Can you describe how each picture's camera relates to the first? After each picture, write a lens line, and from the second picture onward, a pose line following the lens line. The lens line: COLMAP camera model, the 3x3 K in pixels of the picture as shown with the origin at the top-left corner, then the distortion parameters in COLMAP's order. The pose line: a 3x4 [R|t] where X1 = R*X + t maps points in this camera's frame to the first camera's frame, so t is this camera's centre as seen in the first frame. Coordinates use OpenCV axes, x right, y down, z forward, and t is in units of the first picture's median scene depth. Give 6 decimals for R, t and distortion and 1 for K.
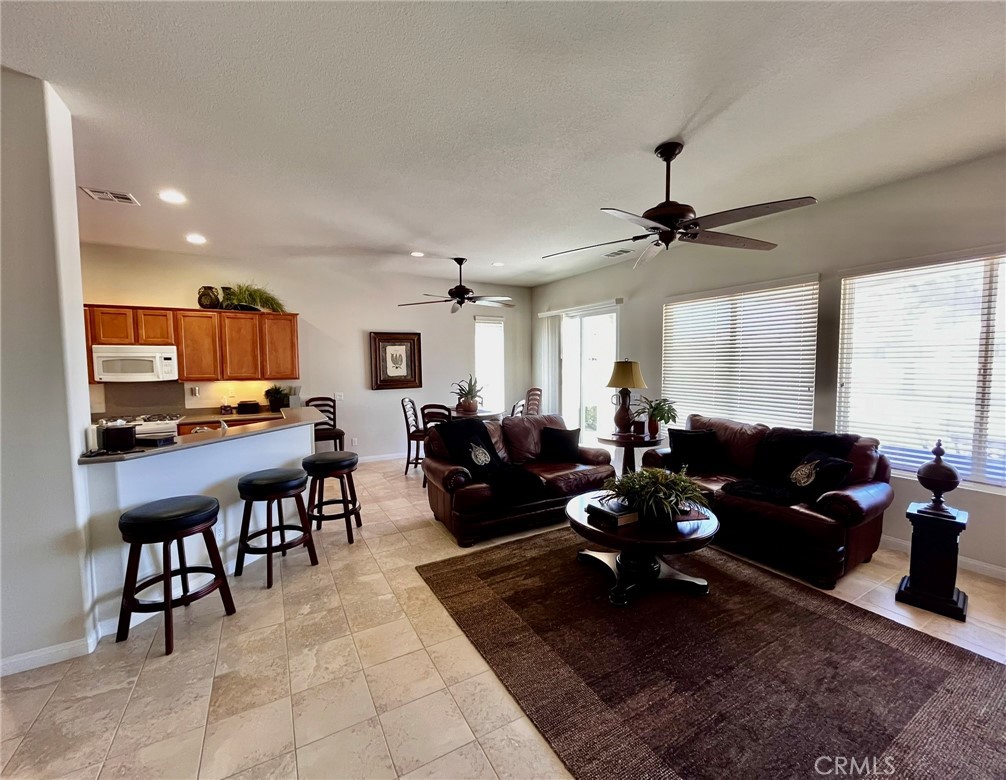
lens RADIAL K [[425.2, 0, 507.4], [0, 425.2, 390.1], [0, 0, 1]] dist [-0.004263, 0.000178]
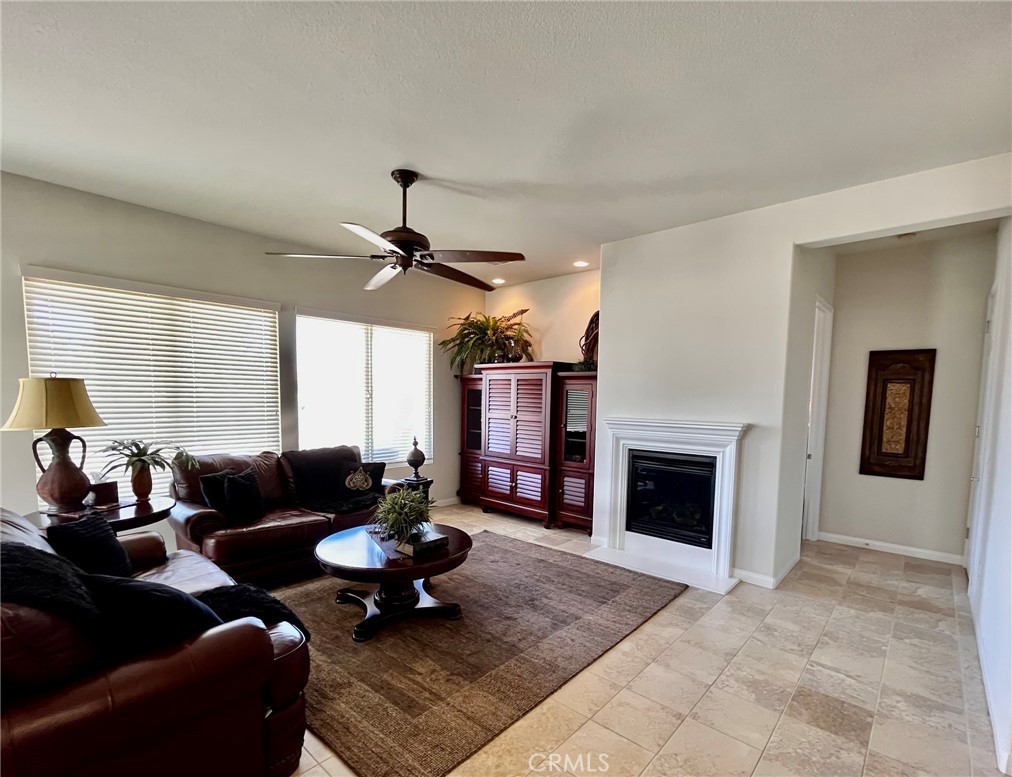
lens RADIAL K [[467.5, 0, 516.1], [0, 467.5, 442.8], [0, 0, 1]] dist [-0.007548, -0.000786]
pose [[-0.319212, -0.093284, 0.943081, -0.427220], [0.048926, 0.992194, 0.114703, -0.024055], [-0.946419, 0.082756, -0.312157, 0.606582]]
